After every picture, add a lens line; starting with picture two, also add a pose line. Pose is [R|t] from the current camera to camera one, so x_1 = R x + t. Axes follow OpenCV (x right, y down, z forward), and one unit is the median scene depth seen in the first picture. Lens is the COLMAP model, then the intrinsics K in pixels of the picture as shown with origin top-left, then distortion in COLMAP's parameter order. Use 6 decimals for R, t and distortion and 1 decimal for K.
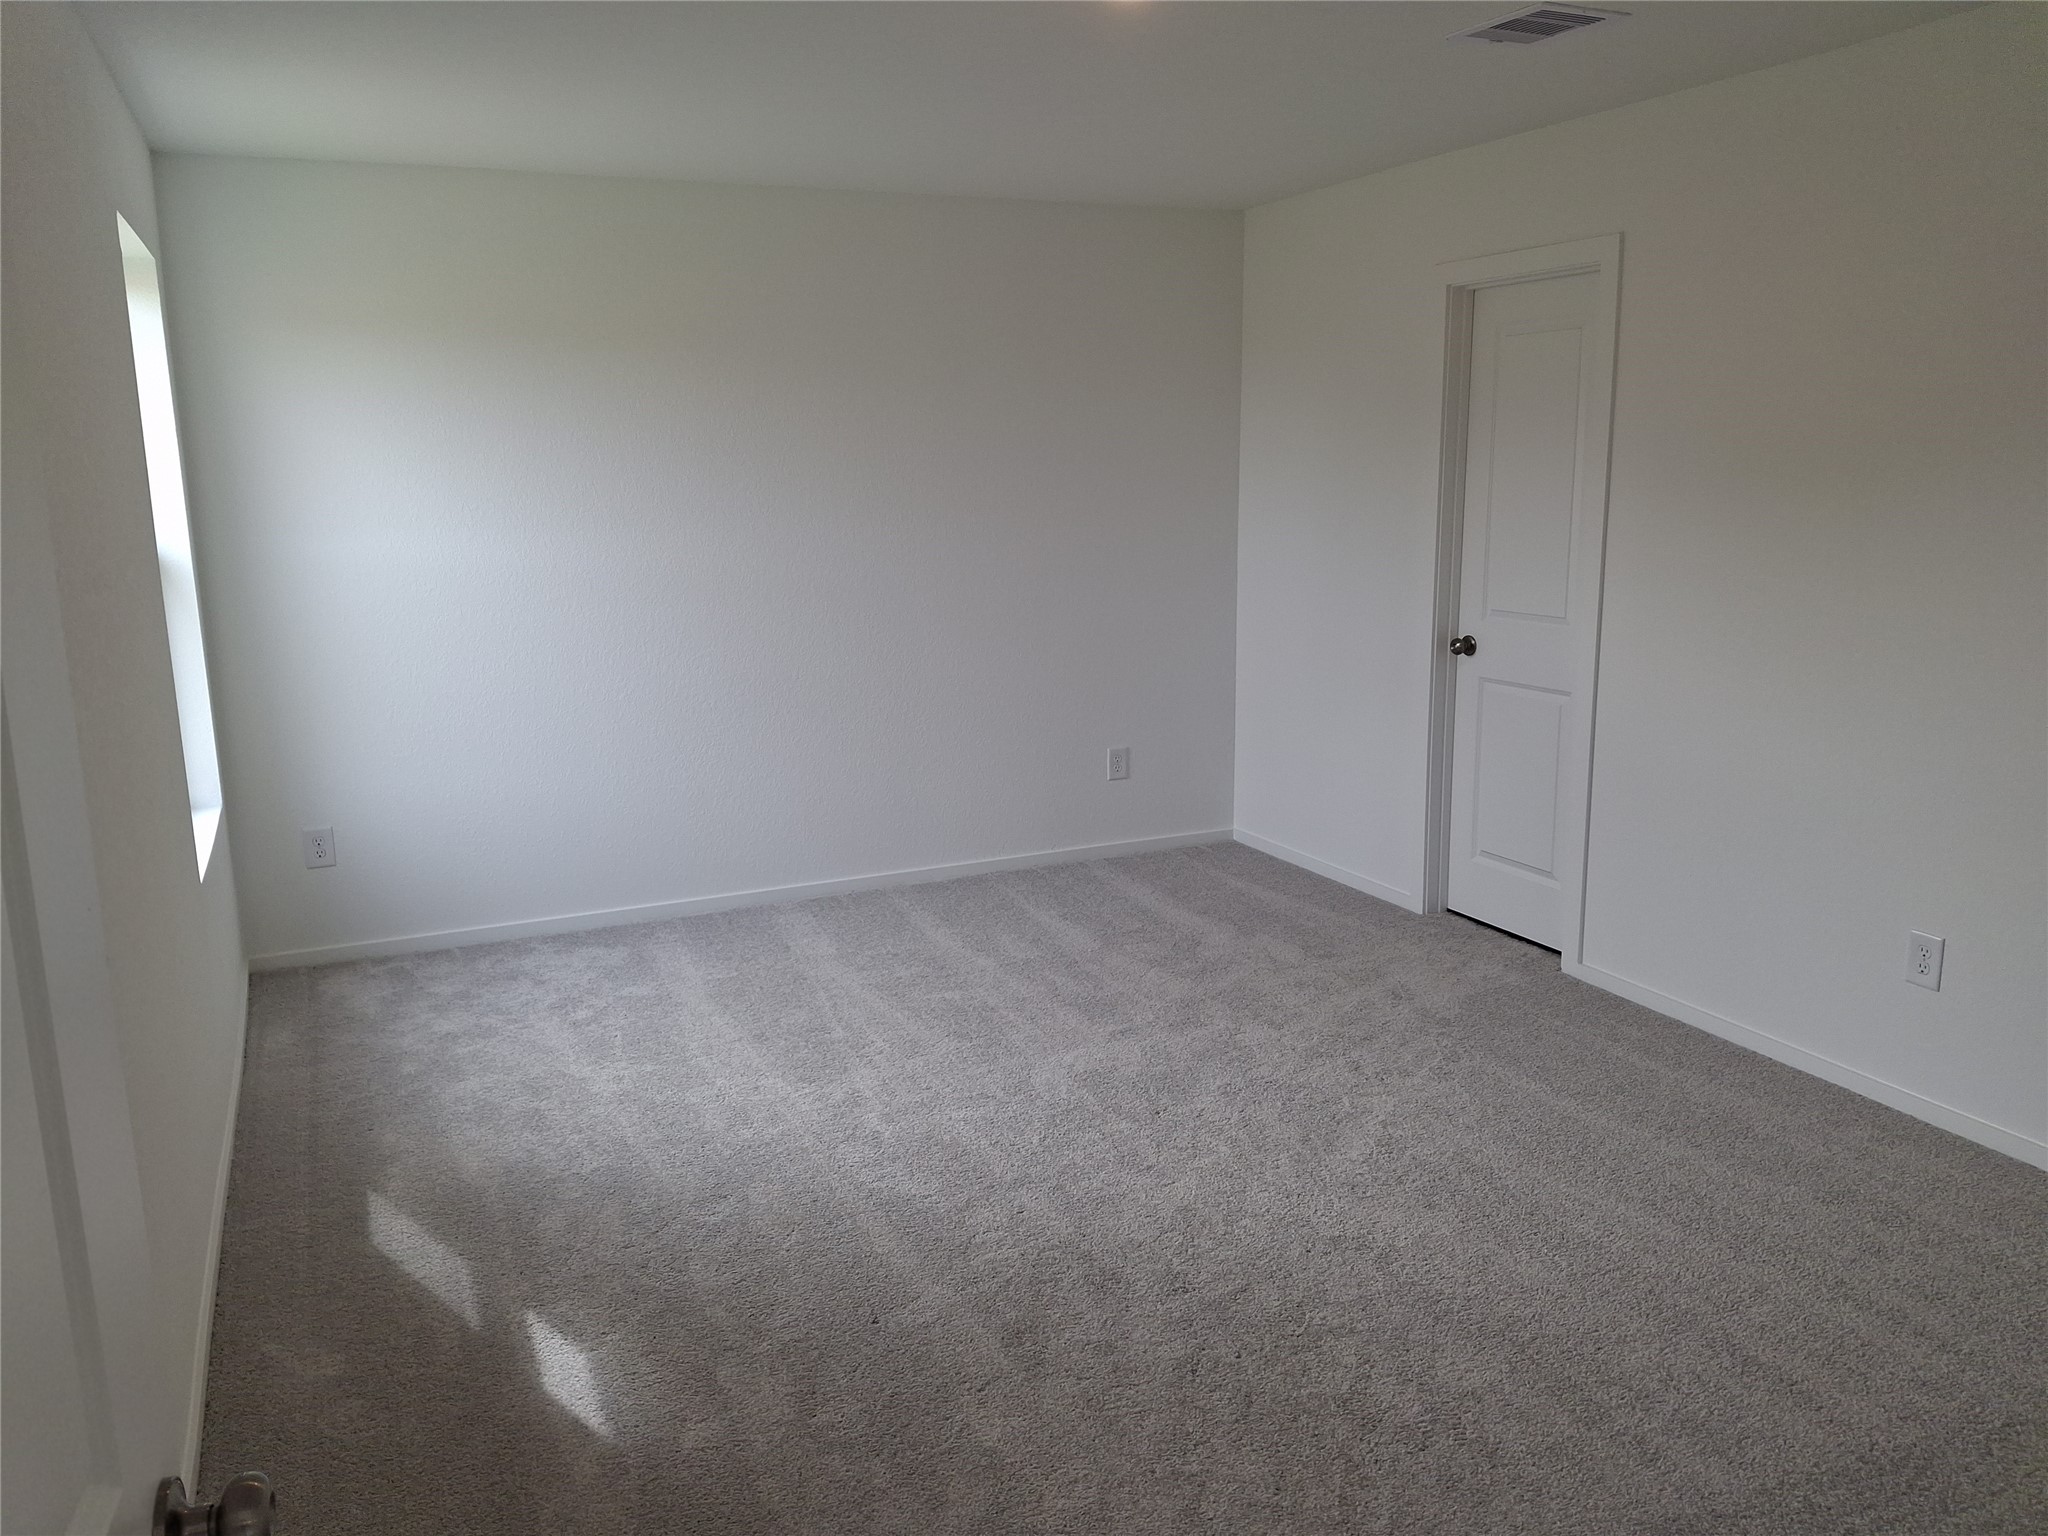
lens RADIAL K [[1523.3, 0, 1015.7], [0, 1523.3, 761.1], [0, 0, 1]] dist [0.051159, -0.035833]
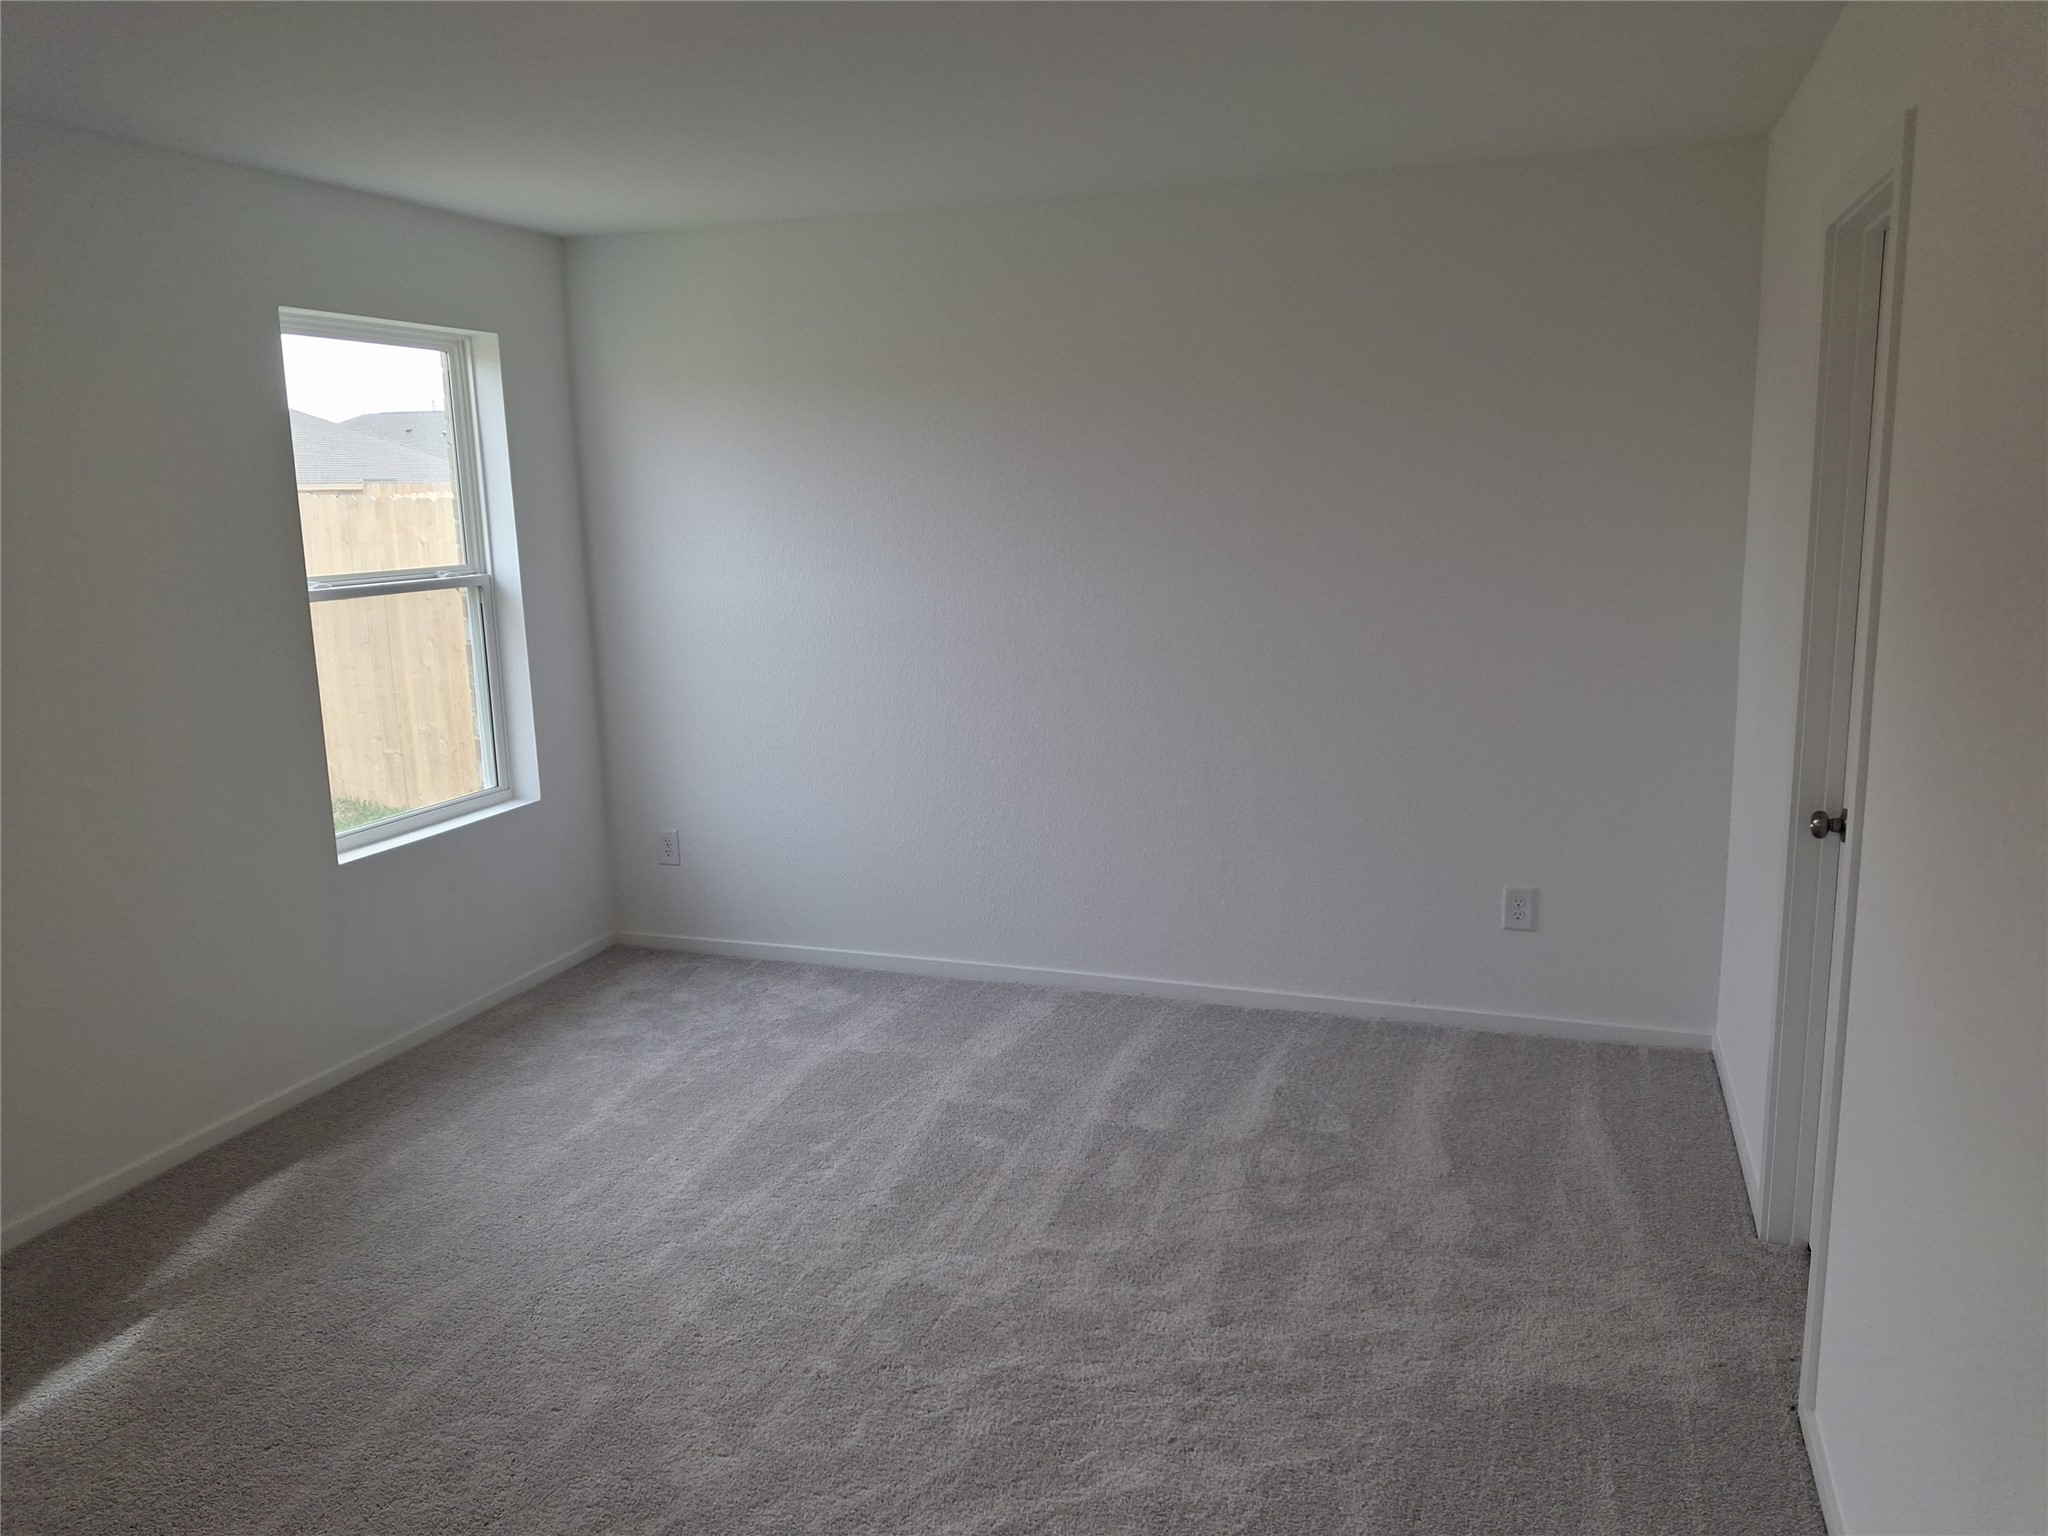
lens RADIAL K [[1523.3, 0, 1024.7], [0, 1523.3, 766.3], [0, 0, 1]] dist [0.051159, -0.035833]
pose [[0.723627, 0.128718, -0.678082, 0.505605], [-0.128087, 0.990434, 0.051320, -0.096542], [0.678202, 0.049717, 0.733192, 0.369656]]
